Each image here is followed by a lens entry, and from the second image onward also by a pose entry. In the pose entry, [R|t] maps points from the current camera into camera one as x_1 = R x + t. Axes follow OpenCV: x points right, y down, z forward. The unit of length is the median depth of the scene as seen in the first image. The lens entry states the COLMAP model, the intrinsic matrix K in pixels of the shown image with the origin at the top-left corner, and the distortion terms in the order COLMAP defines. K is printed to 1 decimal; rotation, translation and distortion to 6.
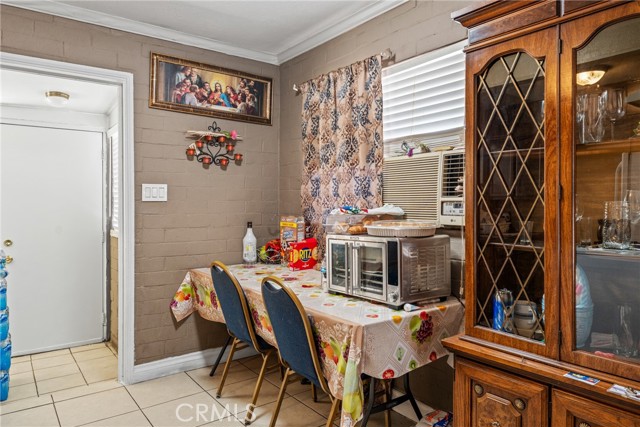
lens RADIAL K [[433.0, 0, 320.5], [0, 433.0, 208.1], [0, 0, 1]] dist [0.003153, 0.000308]
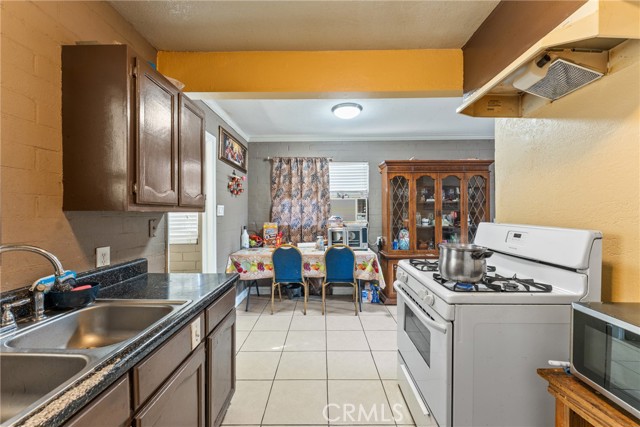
lens RADIAL K [[258.6, 0, 320.6], [0, 258.6, 215.4], [0, 0, 1]] dist [0.000071, 0.000311]
pose [[0.608215, -0.011081, 0.793695, -0.983698], [0.013415, 0.999903, 0.003680, -0.016013], [-0.793659, 0.008409, 0.608305, 0.097657]]
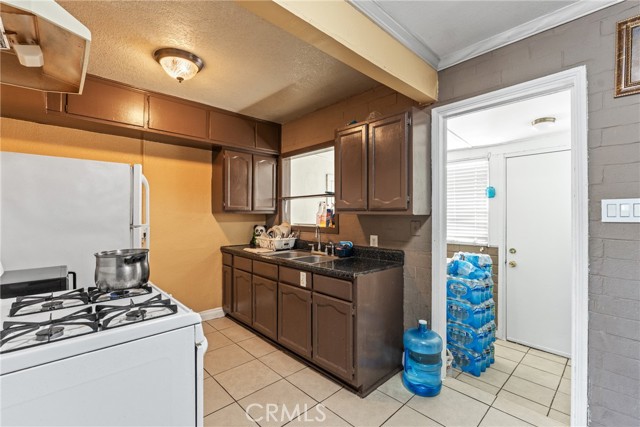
lens RADIAL K [[277.2, 0, 319.8], [0, 277.2, 212.9], [0, 0, 1]] dist [-0.003203, -0.000357]
pose [[0.111372, -0.006653, -0.993756, 0.025016], [-0.012698, 0.999886, -0.008117, -0.022069], [0.993698, 0.013522, 0.111275, 0.451213]]
